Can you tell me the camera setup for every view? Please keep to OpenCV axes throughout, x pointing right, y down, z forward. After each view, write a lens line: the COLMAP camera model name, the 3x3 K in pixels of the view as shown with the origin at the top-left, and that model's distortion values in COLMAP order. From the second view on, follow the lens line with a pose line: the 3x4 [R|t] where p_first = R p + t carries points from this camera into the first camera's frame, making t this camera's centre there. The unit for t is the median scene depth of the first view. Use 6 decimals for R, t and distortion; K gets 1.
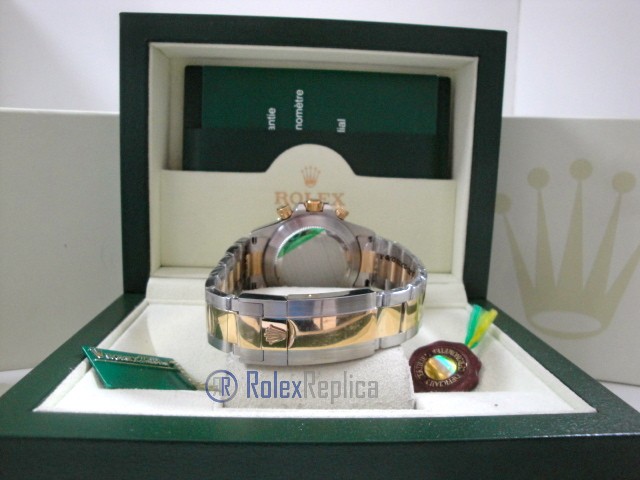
lens RADIAL K [[524.8, 0, 321.0], [0, 524.8, 236.5], [0, 0, 1]] dist [-0.172664, 0.131885]
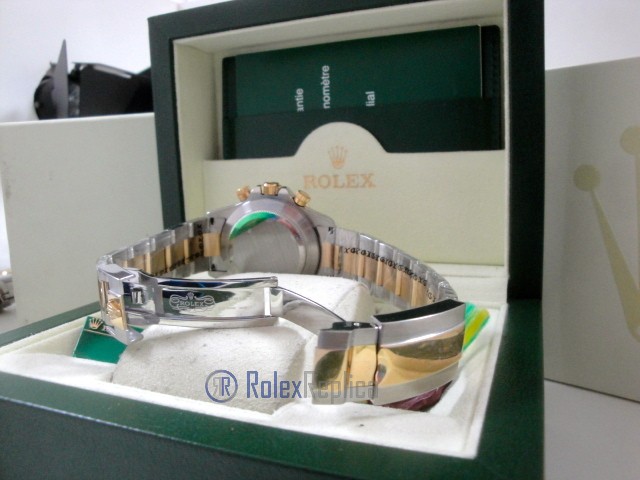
lens RADIAL K [[524.8, 0, 321.0], [0, 524.8, 236.5], [0, 0, 1]] dist [-0.172664, 0.131885]
pose [[0.897450, -0.003253, -0.441104, 0.364728], [0.001295, 0.999988, -0.004739, 0.029914], [0.441114, 0.003682, 0.897444, 0.162941]]
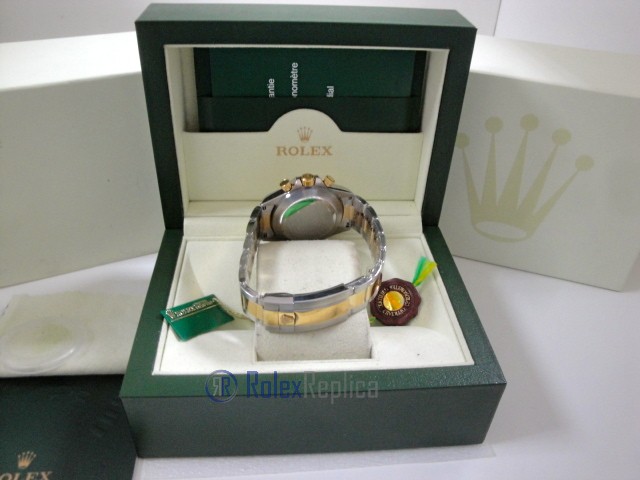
lens RADIAL K [[524.8, 0, 321.0], [0, 524.8, 236.5], [0, 0, 1]] dist [-0.172664, 0.131885]
pose [[0.999856, -0.004950, 0.016247, -0.002909], [-0.002955, 0.891293, 0.453419, -0.463186], [-0.016725, -0.453401, 0.891150, -0.205014]]
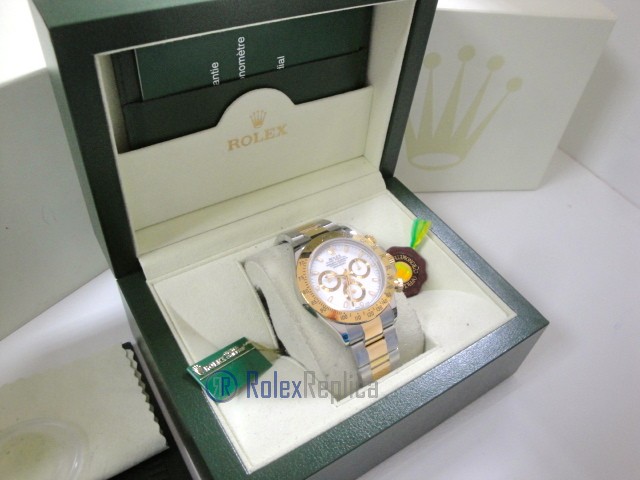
lens RADIAL K [[524.8, 0, 321.0], [0, 524.8, 236.5], [0, 0, 1]] dist [-0.172664, 0.131885]
pose [[0.867945, -0.320683, 0.379255, -0.375845], [0.013655, 0.778729, 0.627211, -0.577008], [-0.496473, -0.539206, 0.680273, 0.128880]]
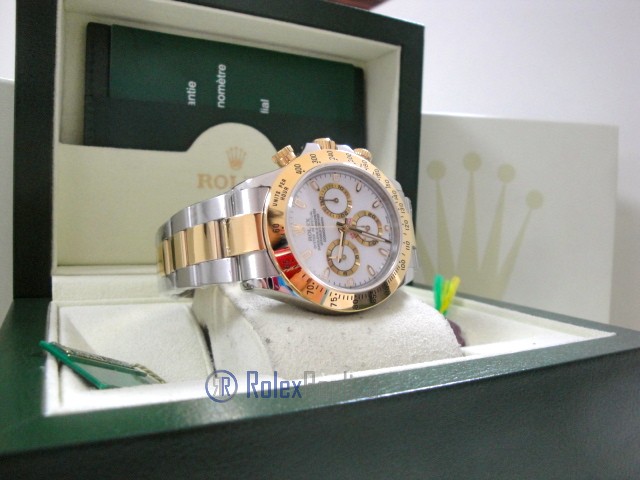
lens RADIAL K [[524.8, 0, 321.0], [0, 524.8, 236.5], [0, 0, 1]] dist [-0.172664, 0.131885]
pose [[0.912726, -0.023949, 0.407869, -0.260003], [0.058607, 0.995631, -0.072690, 0.095965], [-0.404346, 0.090250, 0.910142, 0.133736]]
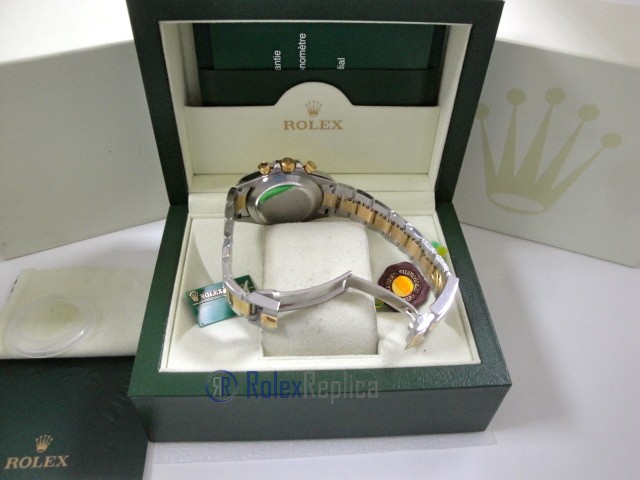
lens RADIAL K [[524.9, 0, 322.3], [0, 524.9, 239.9], [0, 0, 1]] dist [-0.172400, 0.134939]
pose [[0.999966, 0.004236, -0.007072, 0.009036], [0.000780, 0.805385, 0.592752, -0.569401], [0.008206, -0.592738, 0.805354, -0.098715]]
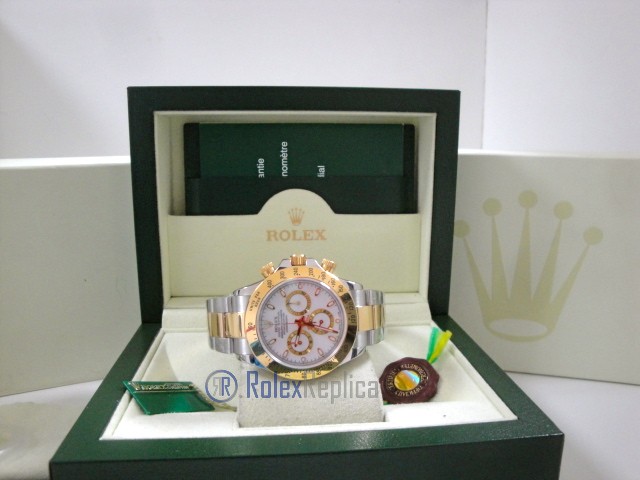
lens RADIAL K [[524.9, 0, 322.3], [0, 524.9, 239.9], [0, 0, 1]] dist [-0.172400, 0.134939]
pose [[0.998841, -0.035210, 0.032809, -0.001928], [0.033666, 0.998351, 0.046495, -0.116810], [-0.034392, -0.045337, 0.998380, -0.177485]]
